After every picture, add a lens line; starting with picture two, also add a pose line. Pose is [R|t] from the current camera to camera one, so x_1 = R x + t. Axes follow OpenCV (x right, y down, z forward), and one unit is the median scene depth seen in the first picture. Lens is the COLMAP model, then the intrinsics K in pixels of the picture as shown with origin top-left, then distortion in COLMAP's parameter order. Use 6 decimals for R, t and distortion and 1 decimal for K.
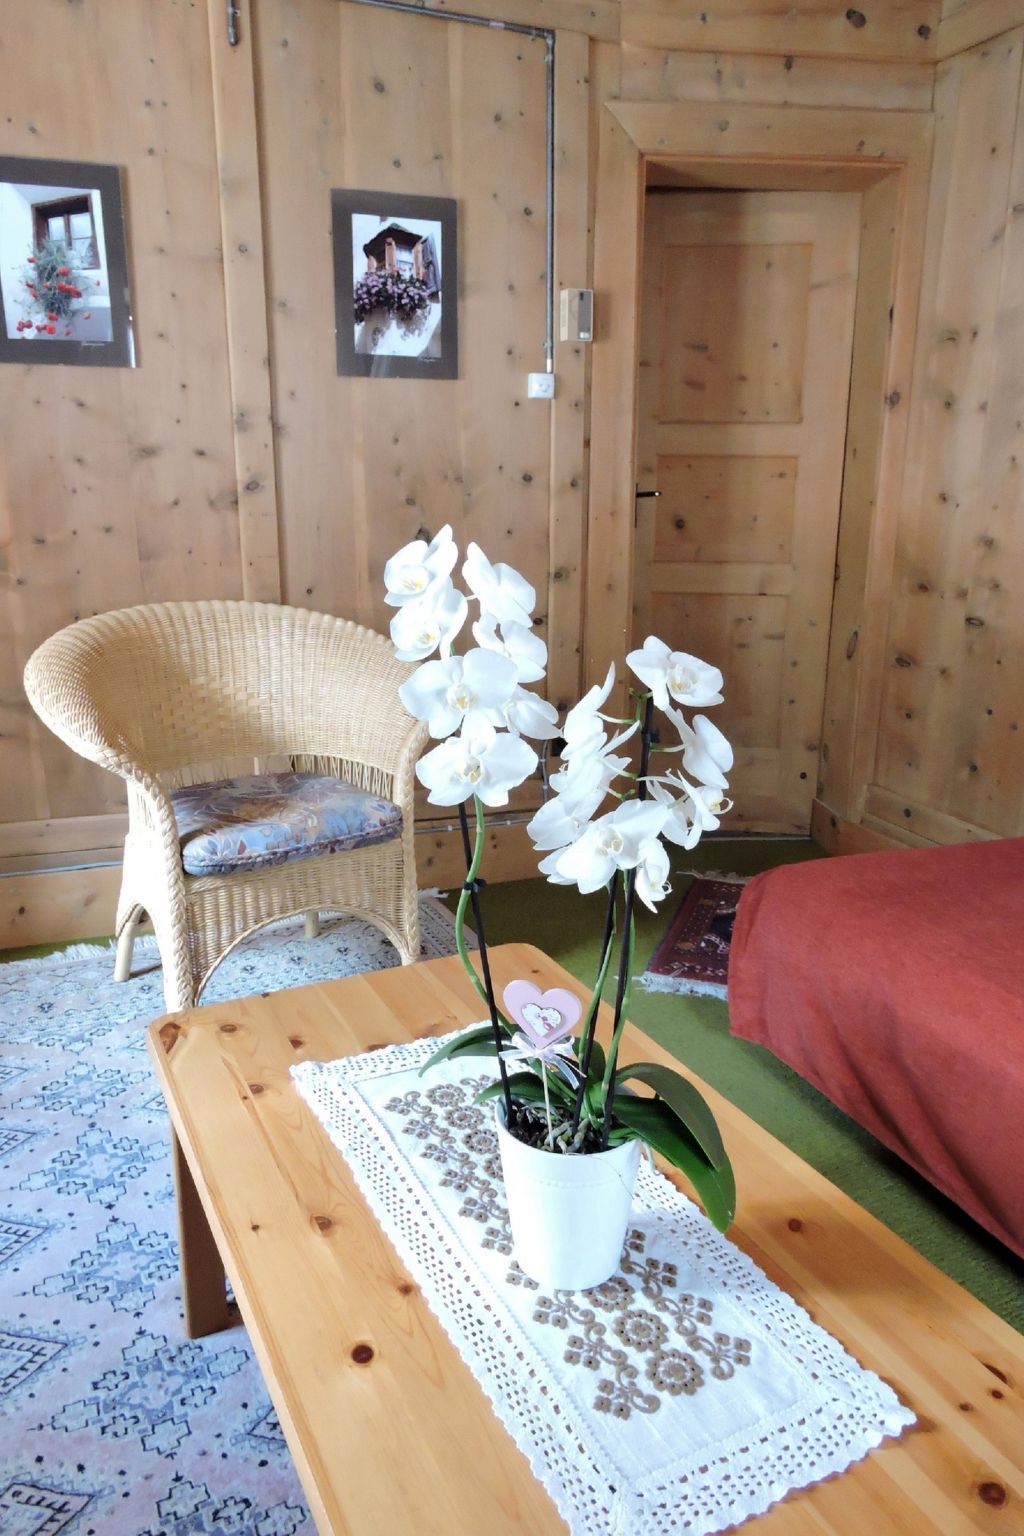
lens RADIAL K [[1088.1, 0, 513.0], [0, 1088.1, 772.2], [0, 0, 1]] dist [-0.008904, -0.002325]
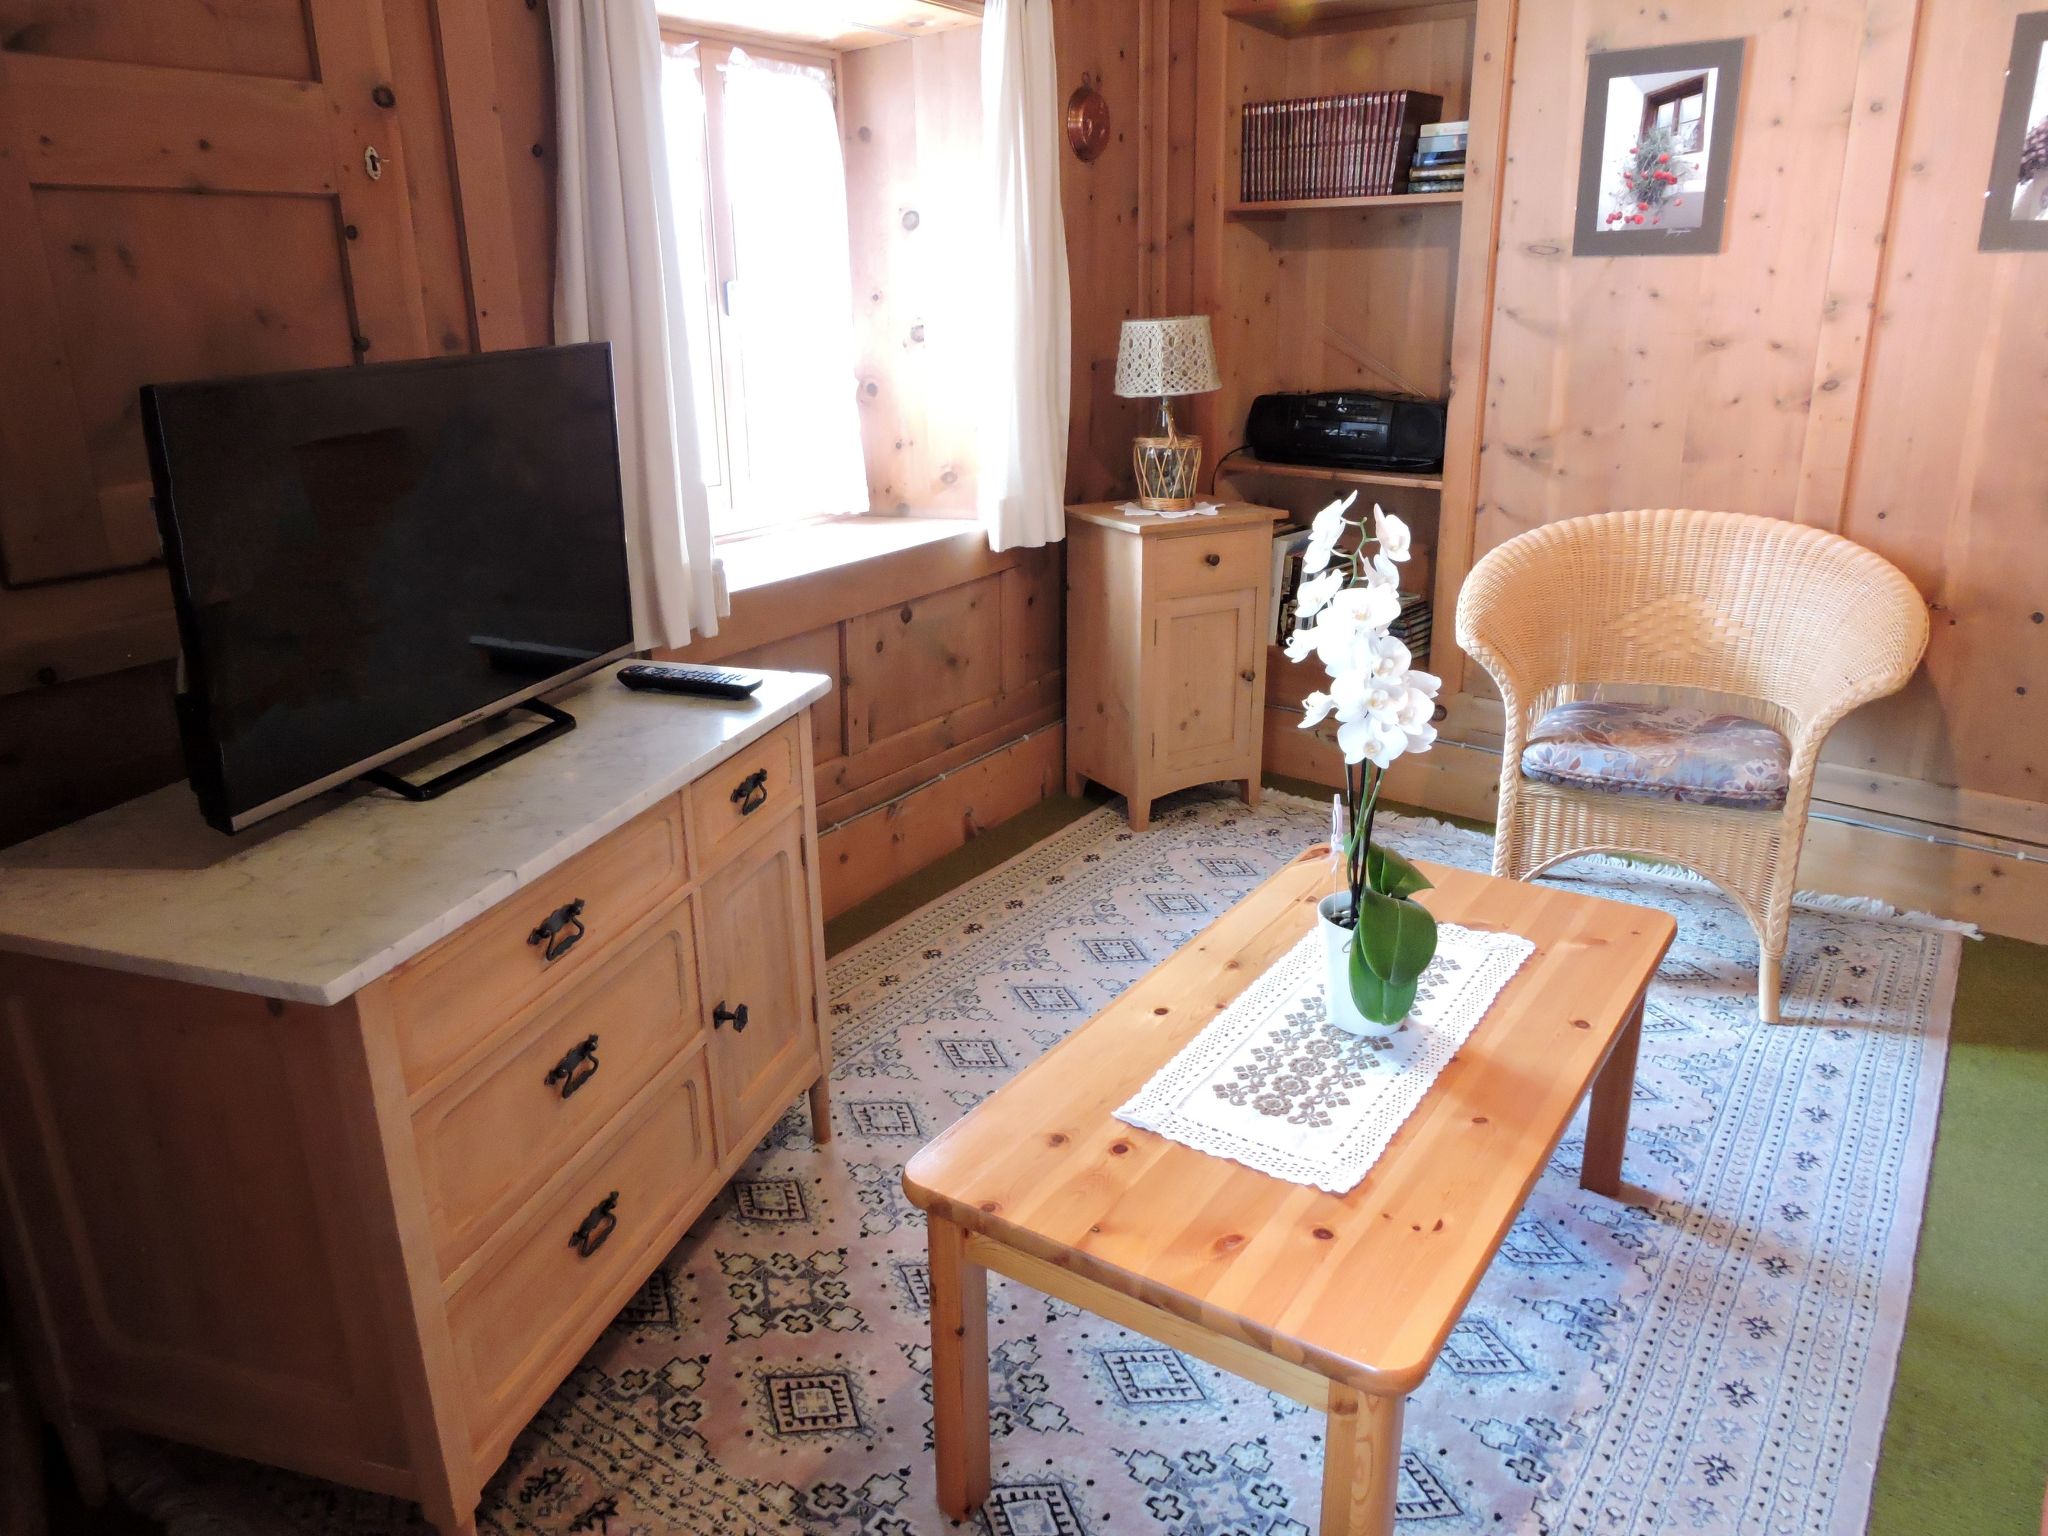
lens RADIAL K [[1443.4, 0, 1025.5], [0, 1443.4, 760.7], [0, 0, 1]] dist [-0.010304, -0.006879]
pose [[0.495595, 0.265217, -0.827070, 0.501792], [-0.210303, 0.960546, 0.182001, -0.057970], [0.842709, 0.083736, 0.531818, -0.117206]]
